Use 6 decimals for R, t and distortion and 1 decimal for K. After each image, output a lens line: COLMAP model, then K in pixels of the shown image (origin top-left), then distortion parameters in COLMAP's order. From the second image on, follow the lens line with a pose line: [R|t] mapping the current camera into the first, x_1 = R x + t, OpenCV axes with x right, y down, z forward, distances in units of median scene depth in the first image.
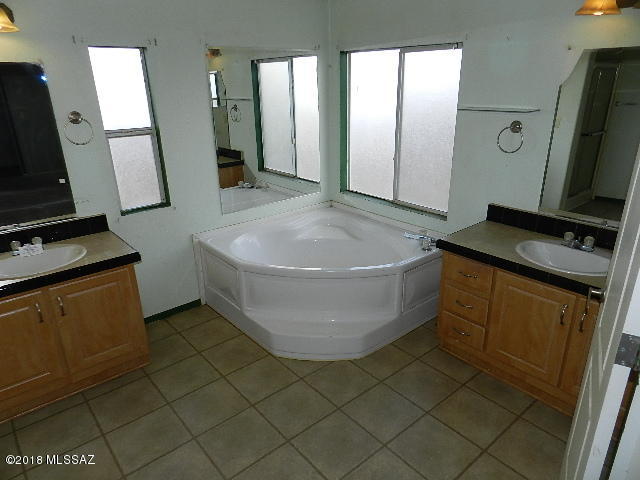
lens RADIAL K [[428.5, 0, 320.0], [0, 428.5, 240.0], [0, 0, 1]] dist [0.005285, -0.004780]
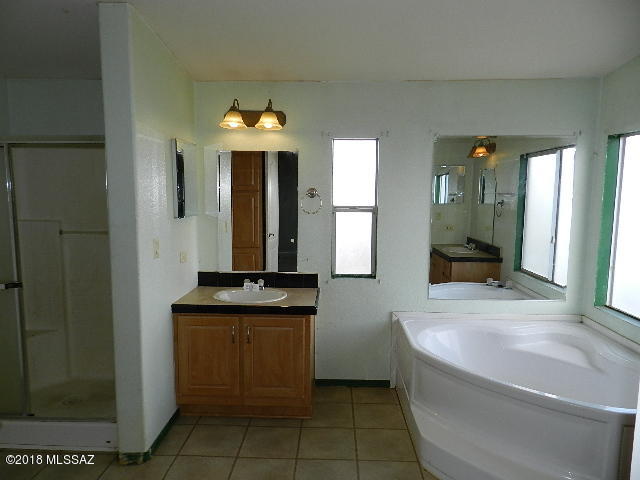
lens RADIAL K [[428.5, 0, 320.0], [0, 428.5, 240.0], [0, 0, 1]] dist [0.005285, -0.004780]
pose [[0.737348, 0.096861, -0.668532, 0.229817], [-0.255557, 0.956109, -0.143336, 0.014606], [0.625306, 0.276537, 0.729739, 0.115502]]
